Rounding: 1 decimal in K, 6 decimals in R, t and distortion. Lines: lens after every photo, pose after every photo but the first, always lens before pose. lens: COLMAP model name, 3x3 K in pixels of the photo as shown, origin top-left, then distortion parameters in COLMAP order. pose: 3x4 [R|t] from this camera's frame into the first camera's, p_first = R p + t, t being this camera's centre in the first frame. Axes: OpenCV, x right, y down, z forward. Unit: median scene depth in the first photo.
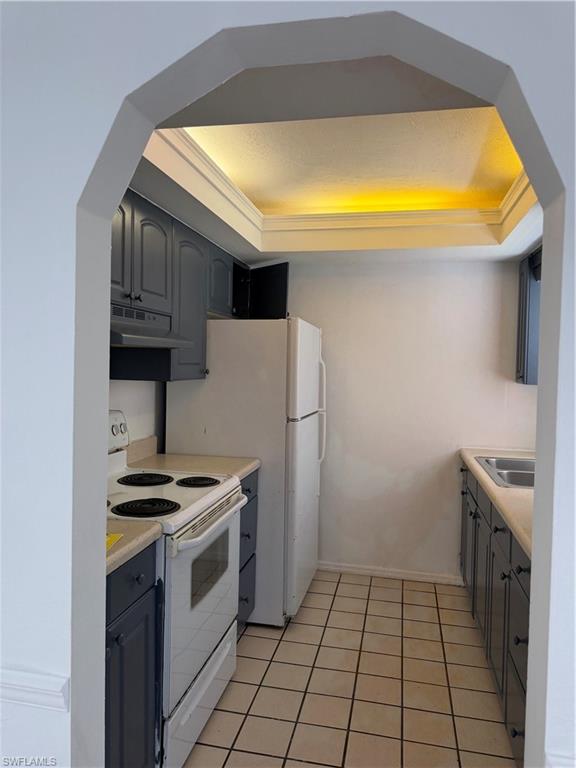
lens RADIAL K [[540.8, 0, 290.5], [0, 540.8, 388.8], [0, 0, 1]] dist [0.041472, -0.045055]
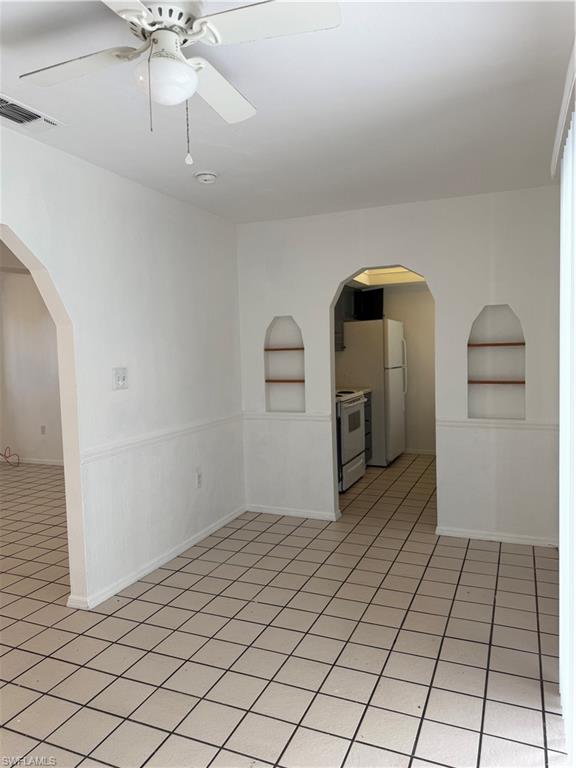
lens RADIAL K [[540.8, 0, 290.5], [0, 540.8, 388.8], [0, 0, 1]] dist [0.041472, -0.045055]
pose [[0.979479, -0.034234, -0.198617, 0.048444], [0.038891, 0.999051, 0.019594, 0.075430], [0.197758, -0.026917, 0.979881, -1.046955]]
